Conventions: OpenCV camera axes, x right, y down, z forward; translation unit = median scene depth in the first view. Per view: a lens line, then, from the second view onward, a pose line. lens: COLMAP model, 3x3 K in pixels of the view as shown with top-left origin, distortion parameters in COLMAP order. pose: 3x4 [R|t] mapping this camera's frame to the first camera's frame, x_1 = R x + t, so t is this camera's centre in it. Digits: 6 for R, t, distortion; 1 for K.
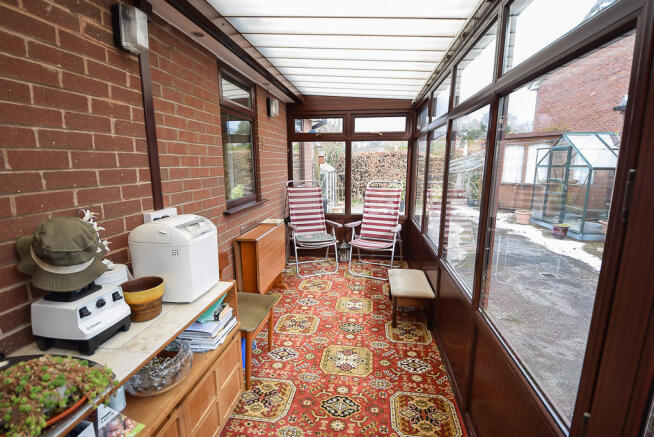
lens RADIAL K [[291.1, 0, 327.0], [0, 291.1, 218.5], [0, 0, 1]] dist [-0.001172, -0.000417]
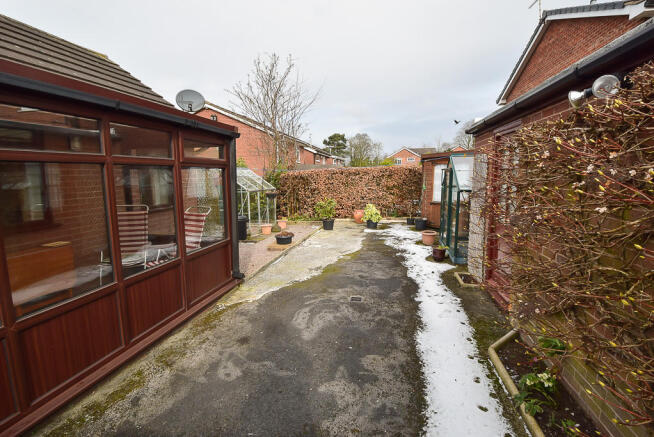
lens RADIAL K [[299.9, 0, 327.0], [0, 299.9, 218.5], [0, 0, 1]] dist [-0.003168, -0.000789]
pose [[0.995967, 0.006744, -0.089465, 0.584449], [-0.010854, 0.998904, -0.045534, -0.028238], [0.089060, 0.046322, 0.994949, -0.045735]]
